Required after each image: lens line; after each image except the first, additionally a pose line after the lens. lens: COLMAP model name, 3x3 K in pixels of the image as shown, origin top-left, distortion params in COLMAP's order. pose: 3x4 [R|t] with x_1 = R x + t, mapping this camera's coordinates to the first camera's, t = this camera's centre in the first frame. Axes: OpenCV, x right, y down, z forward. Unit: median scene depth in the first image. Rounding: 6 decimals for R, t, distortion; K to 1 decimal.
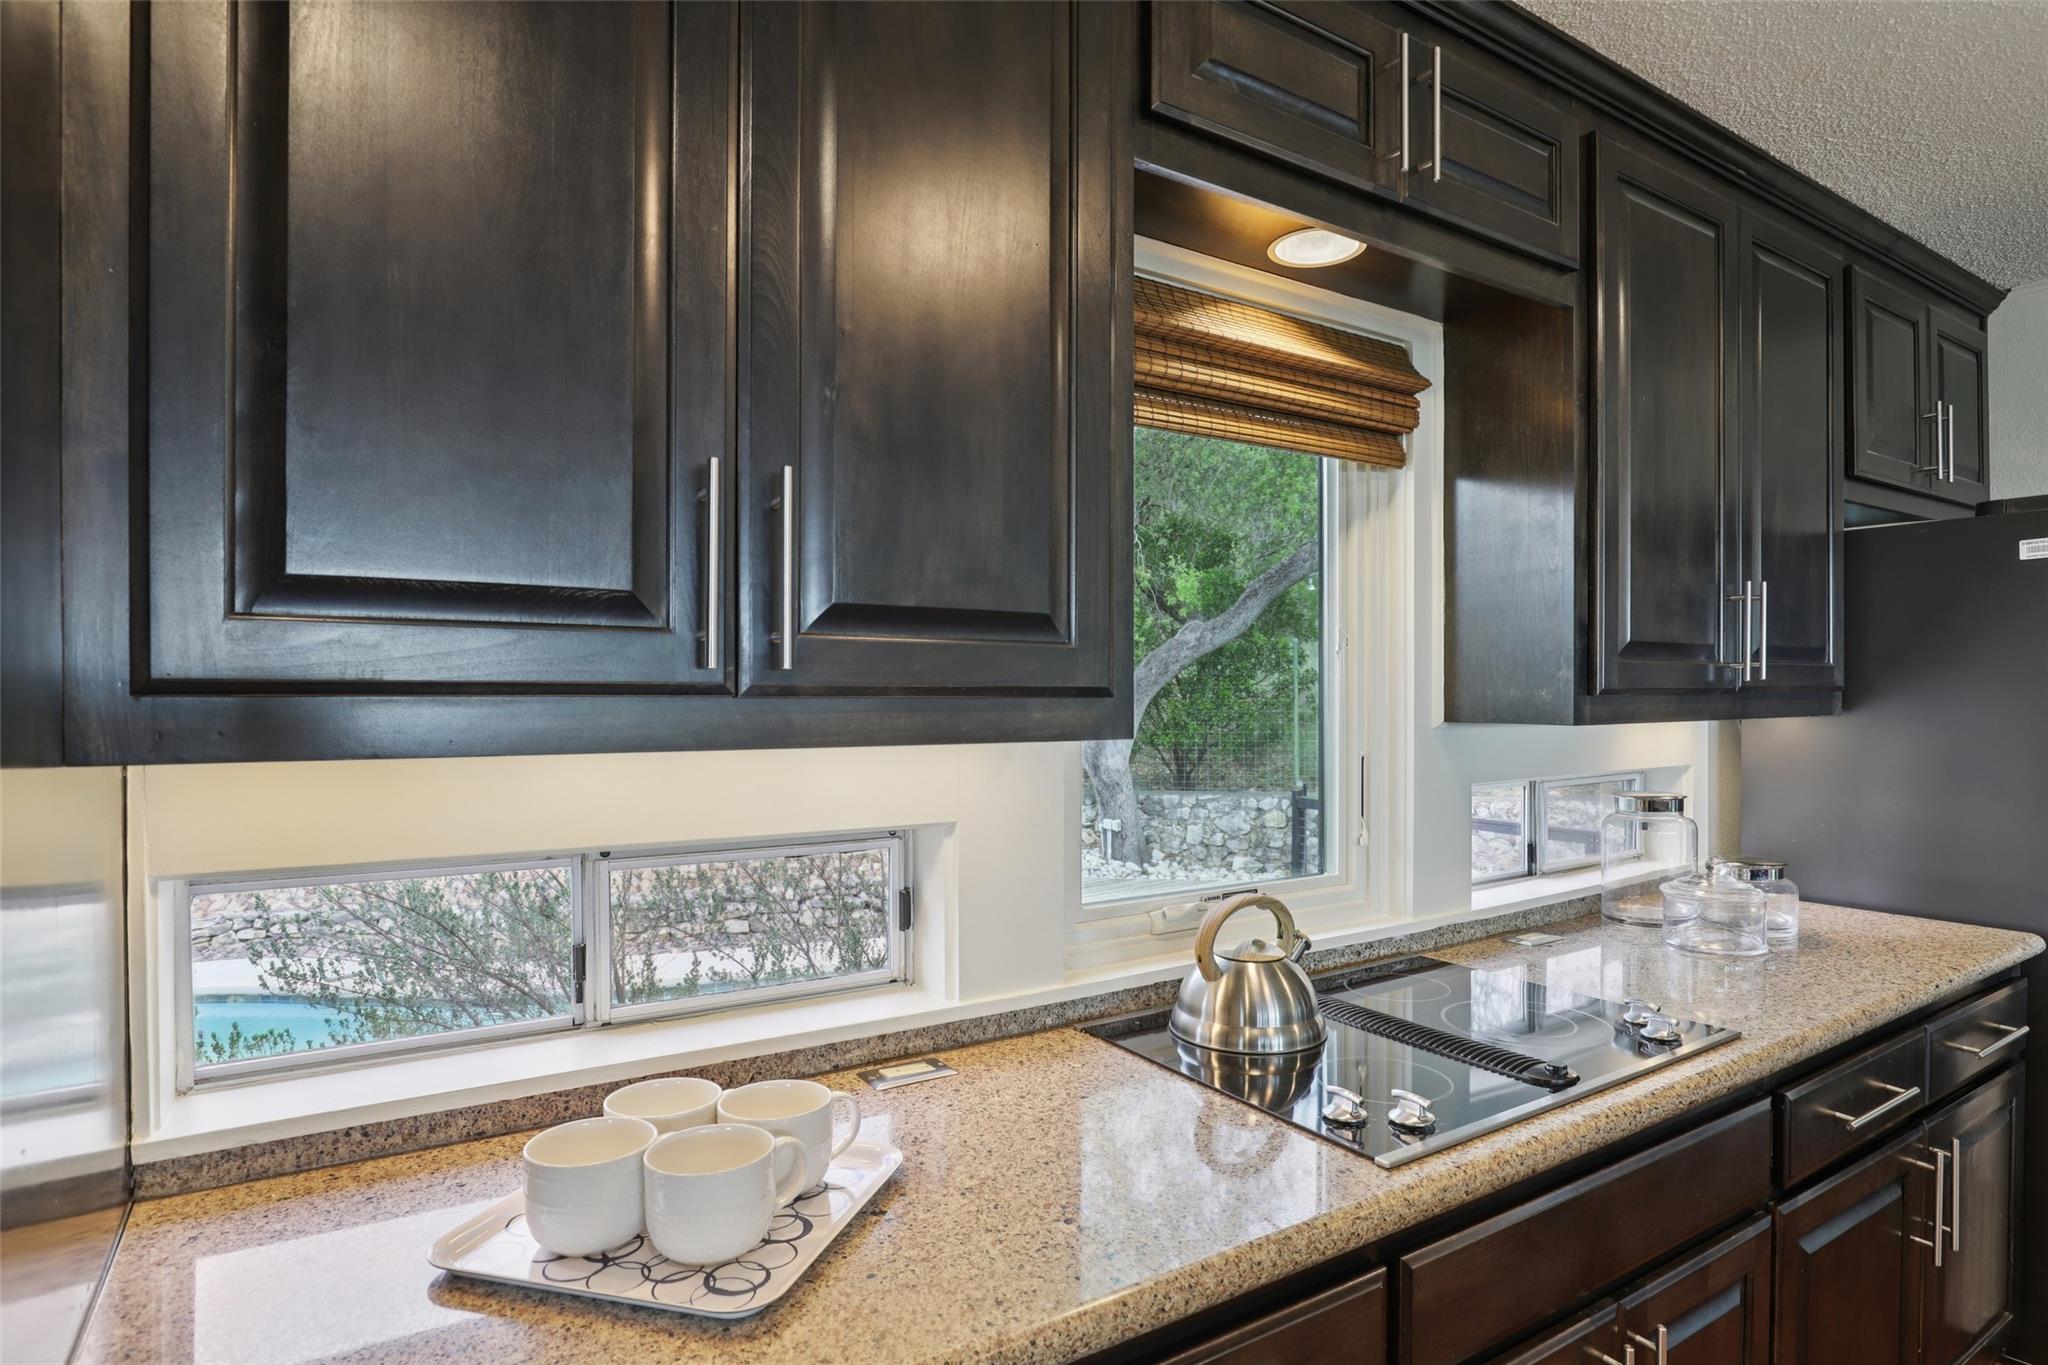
lens RADIAL K [[1076.2, 0, 1034.2], [0, 1076.2, 707.0], [0, 0, 1]] dist [-0.023943, 0.006782]
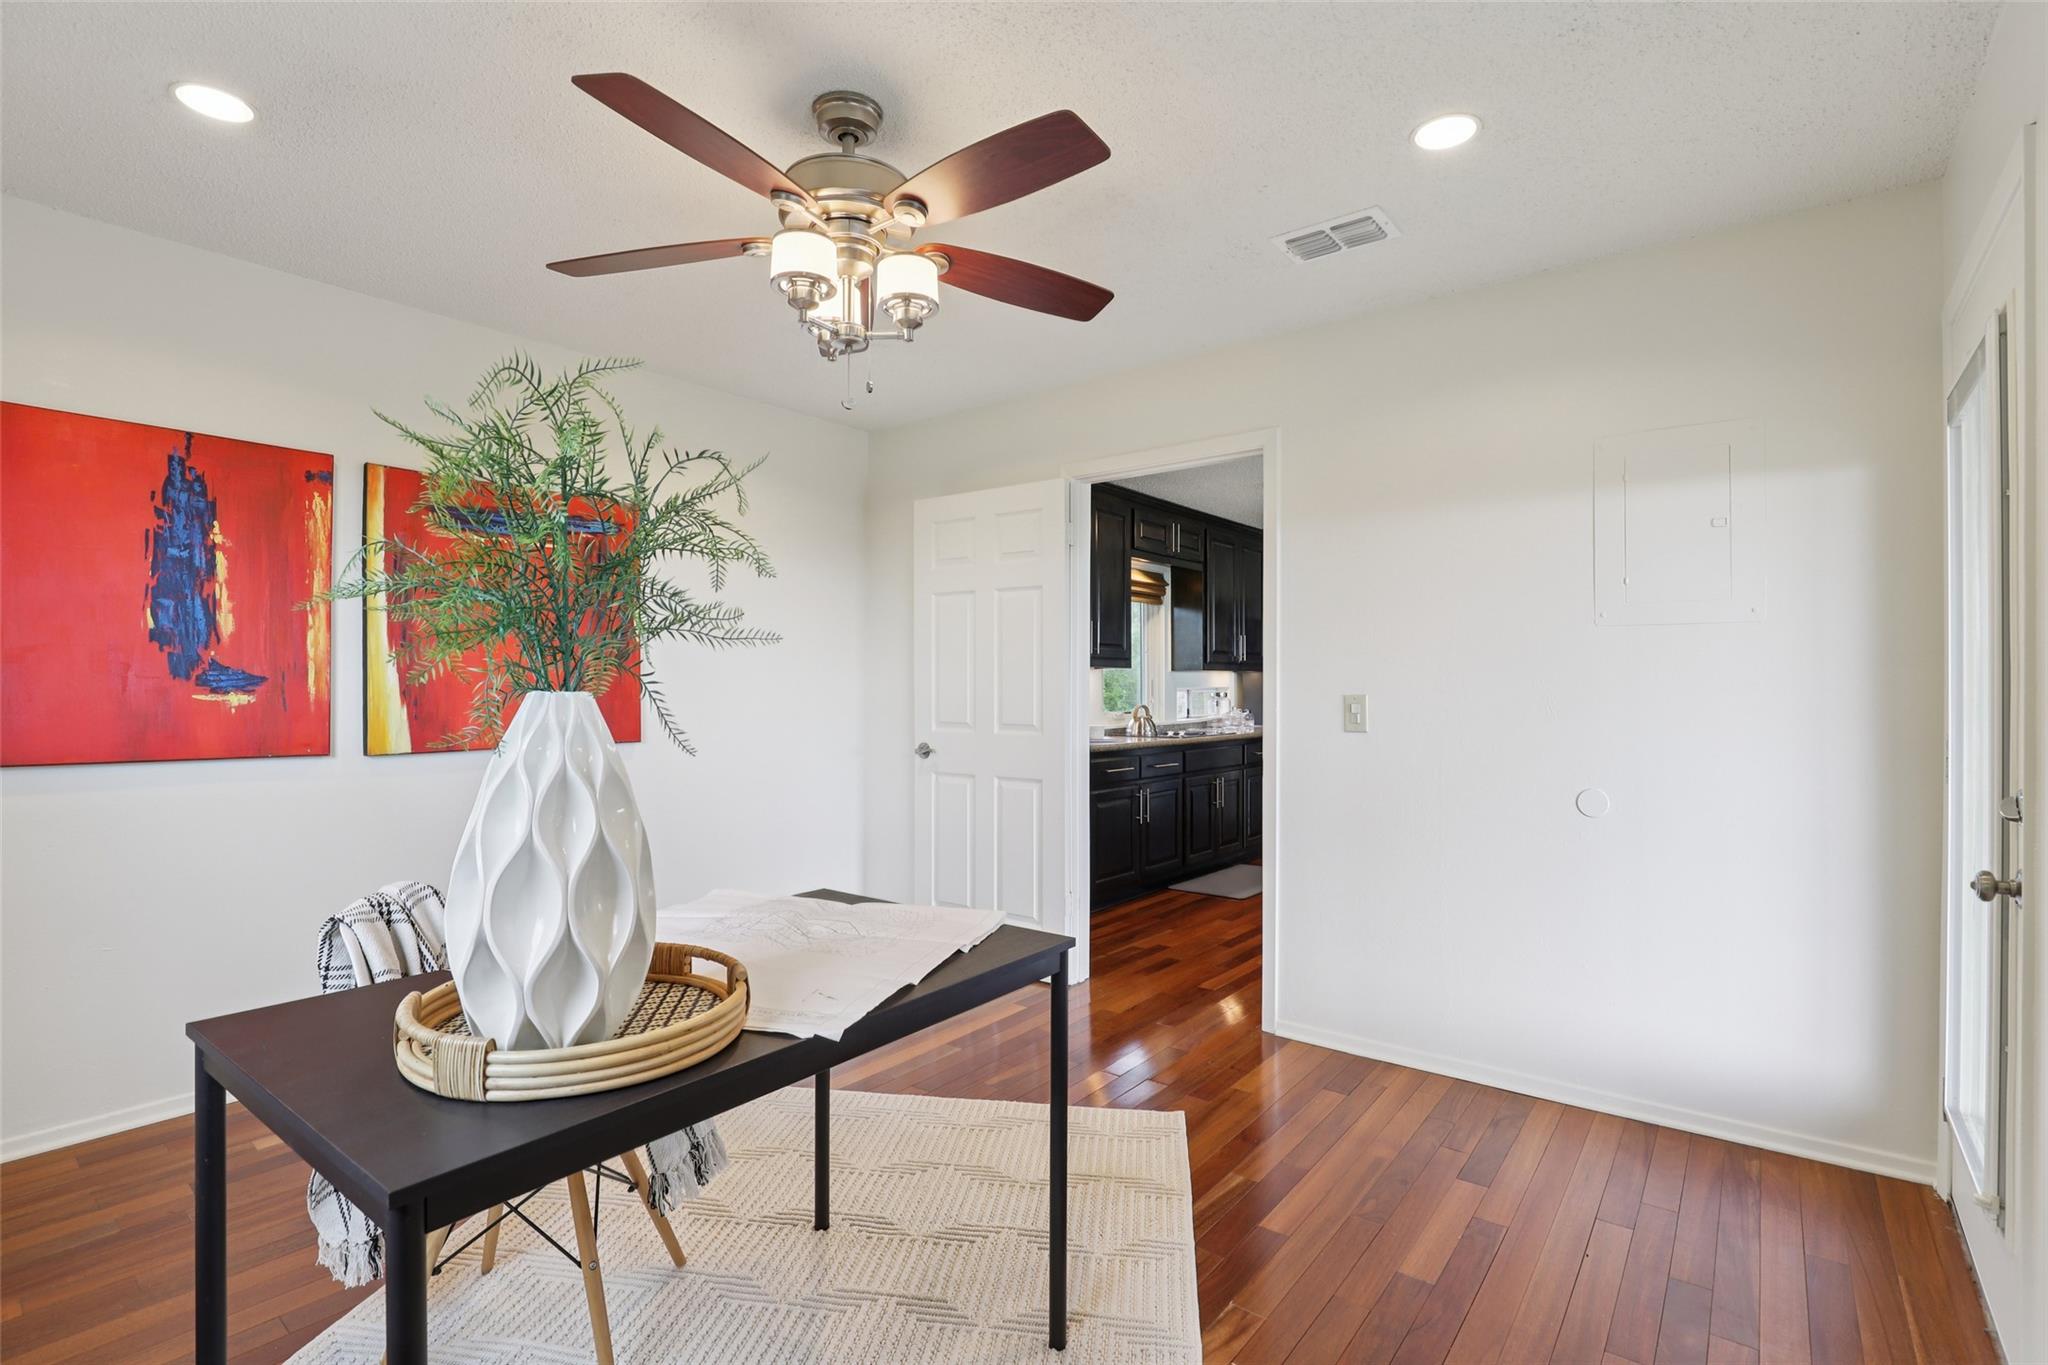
lens RADIAL K [[928.0, 0, 1018.2], [0, 928.0, 682.6], [0, 0, 1]] dist [-0.015015, 0.000775]
pose [[0.951762, 0.004704, 0.306803, -1.175490], [0.000180, 0.999874, -0.015888, 0.109915], [-0.306839, 0.015177, 0.951641, -2.025376]]
